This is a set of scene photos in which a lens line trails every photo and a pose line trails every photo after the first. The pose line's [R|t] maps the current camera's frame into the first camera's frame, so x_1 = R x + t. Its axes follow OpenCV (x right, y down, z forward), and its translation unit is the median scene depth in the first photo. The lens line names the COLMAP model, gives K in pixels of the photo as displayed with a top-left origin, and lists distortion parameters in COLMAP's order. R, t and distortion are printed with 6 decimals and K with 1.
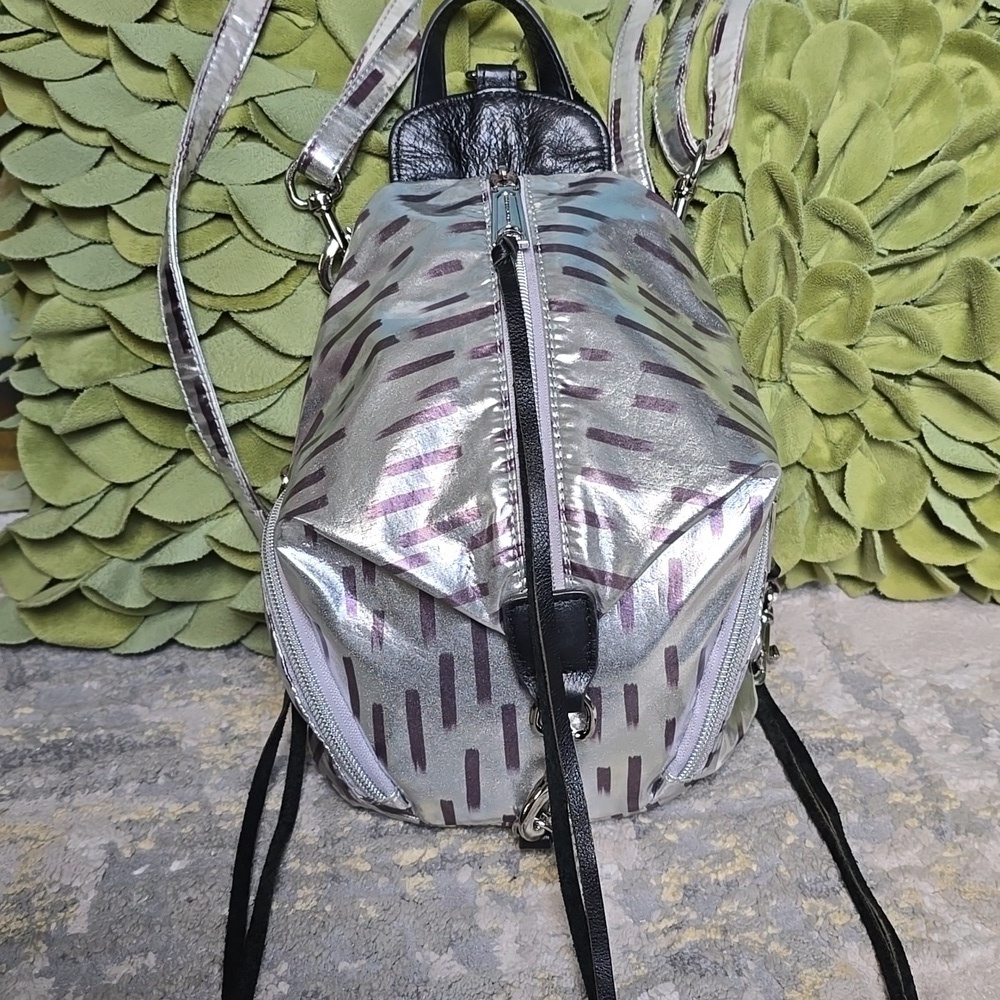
lens RADIAL K [[1530.1, 0, 499.4], [0, 1530.1, 482.9], [0, 0, 1]] dist [0.067695, 0.000000]
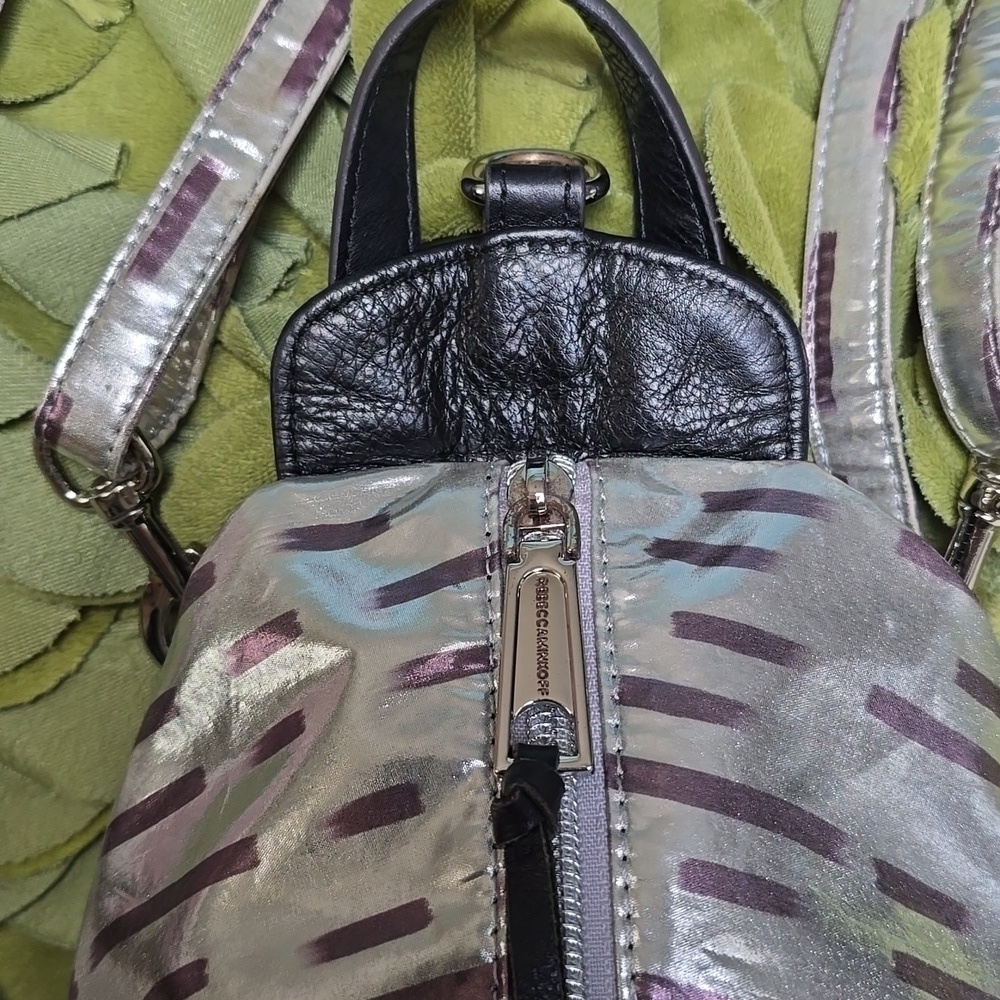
lens RADIAL K [[1530.1, 0, 494.7], [0, 1530.1, 497.6], [0, 0, 1]] dist [0.067695, 0.000000]
pose [[0.997319, 0.026110, -0.068364, 0.017169], [-0.010050, 0.974199, 0.225468, -0.273675], [0.072487, -0.224176, 0.971849, 0.574546]]
